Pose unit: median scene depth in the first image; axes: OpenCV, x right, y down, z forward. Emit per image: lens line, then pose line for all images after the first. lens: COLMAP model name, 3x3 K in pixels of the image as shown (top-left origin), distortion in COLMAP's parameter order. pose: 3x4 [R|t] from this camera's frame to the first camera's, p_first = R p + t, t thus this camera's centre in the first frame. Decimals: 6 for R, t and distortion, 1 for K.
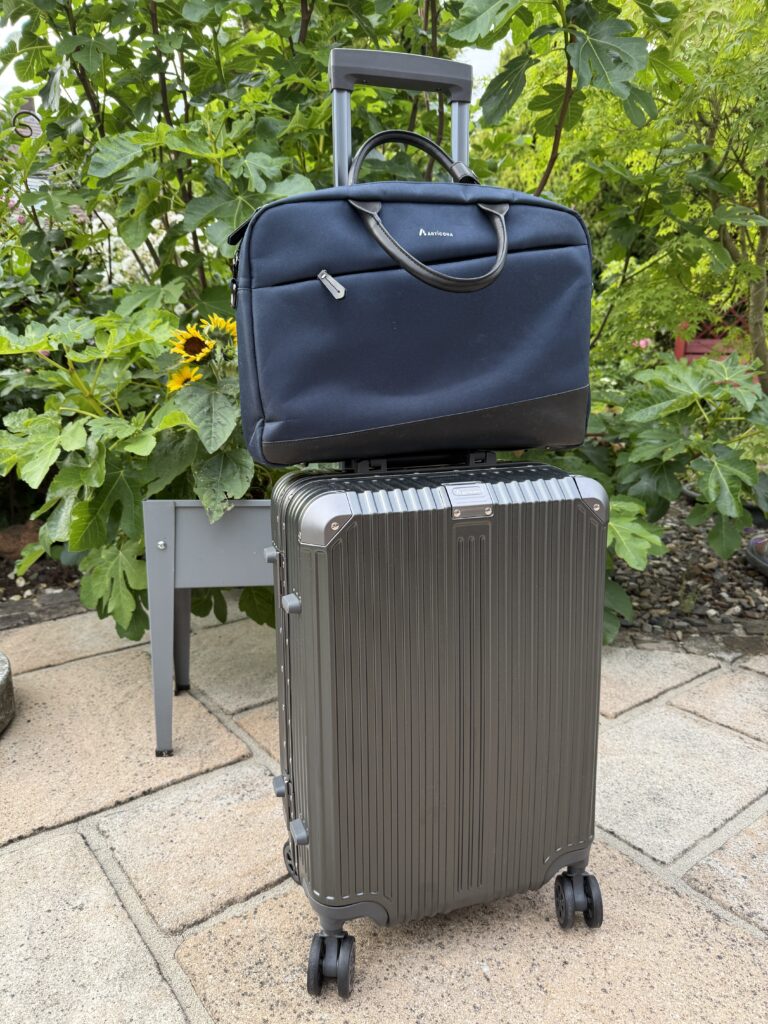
lens RADIAL K [[723.5, 0, 385.3], [0, 723.5, 513.7], [0, 0, 1]] dist [-0.004420, -0.000049]
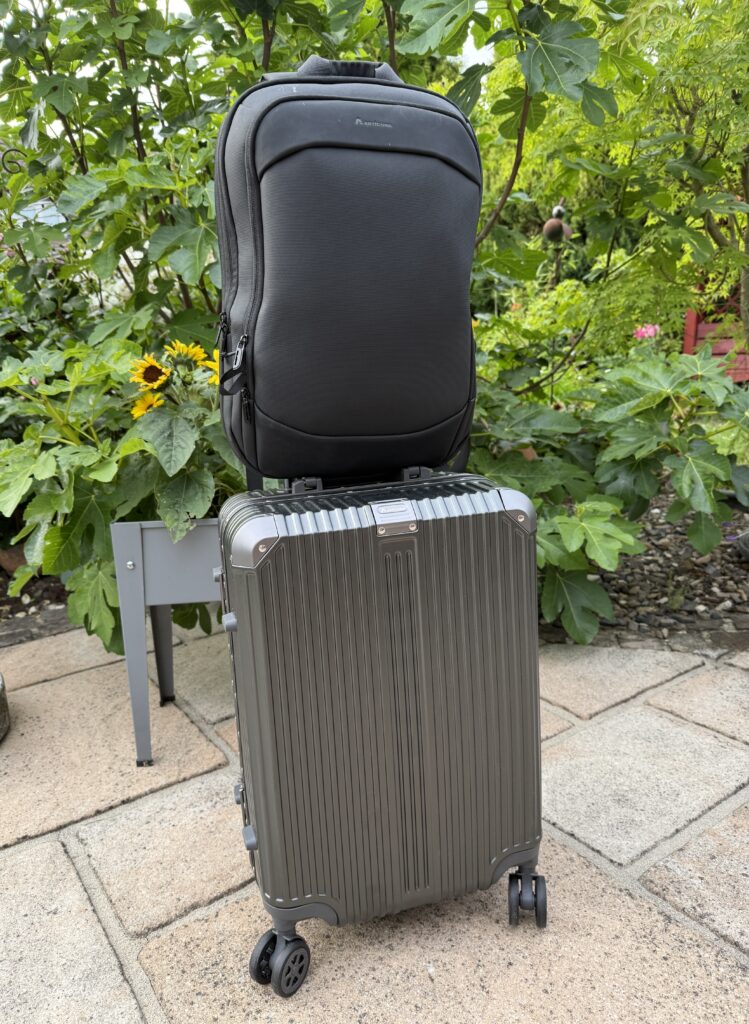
lens RADIAL K [[728.7, 0, 373.0], [0, 728.7, 510.2], [0, 0, 1]] dist [-0.003403, 0.001674]
pose [[0.997239, -0.039675, -0.062774, 0.107090], [0.039662, 0.999212, -0.001458, -0.020117], [0.062783, -0.001036, 0.998027, -0.031065]]
